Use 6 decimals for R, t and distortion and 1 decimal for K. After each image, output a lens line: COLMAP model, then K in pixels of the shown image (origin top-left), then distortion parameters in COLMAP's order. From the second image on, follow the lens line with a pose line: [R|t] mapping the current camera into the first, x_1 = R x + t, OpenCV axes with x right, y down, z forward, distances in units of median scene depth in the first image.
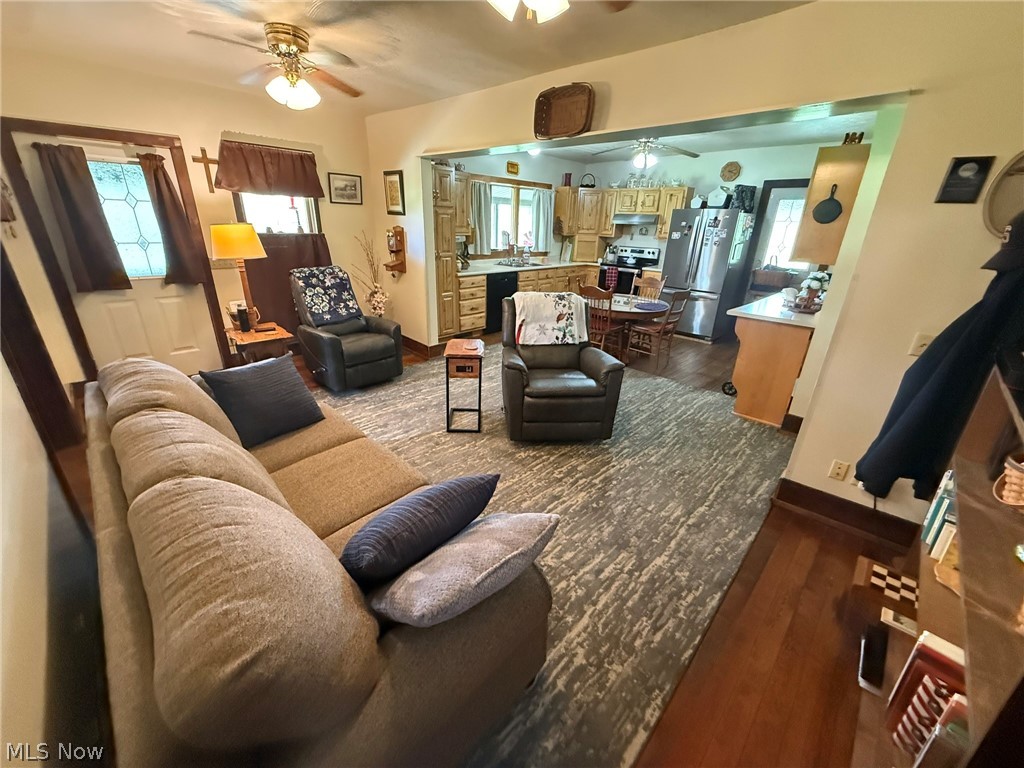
lens RADIAL K [[406.4, 0, 510.0], [0, 406.4, 384.2], [0, 0, 1]] dist [-0.000168, -0.000537]
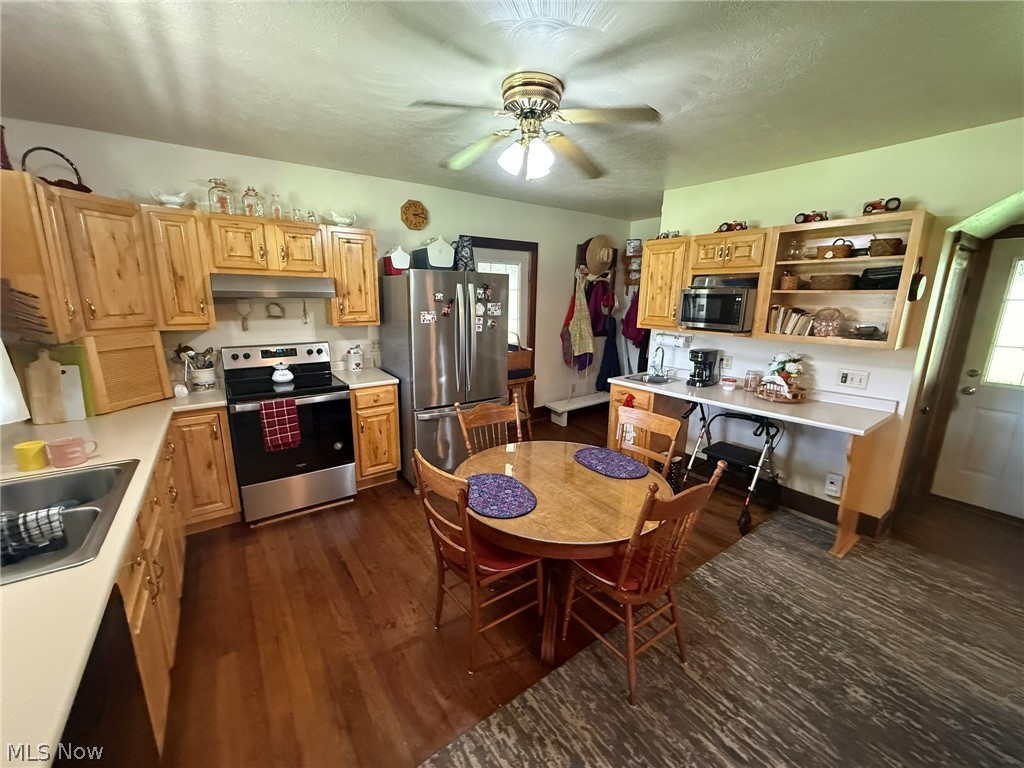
lens RADIAL K [[406.4, 0, 510.0], [0, 406.4, 384.2], [0, 0, 1]] dist [-0.000168, -0.000537]
pose [[0.185510, -0.239142, 0.953099, -0.102739], [0.358539, 0.919538, 0.160935, -0.338532], [-0.914897, 0.311868, 0.256325, 0.806362]]
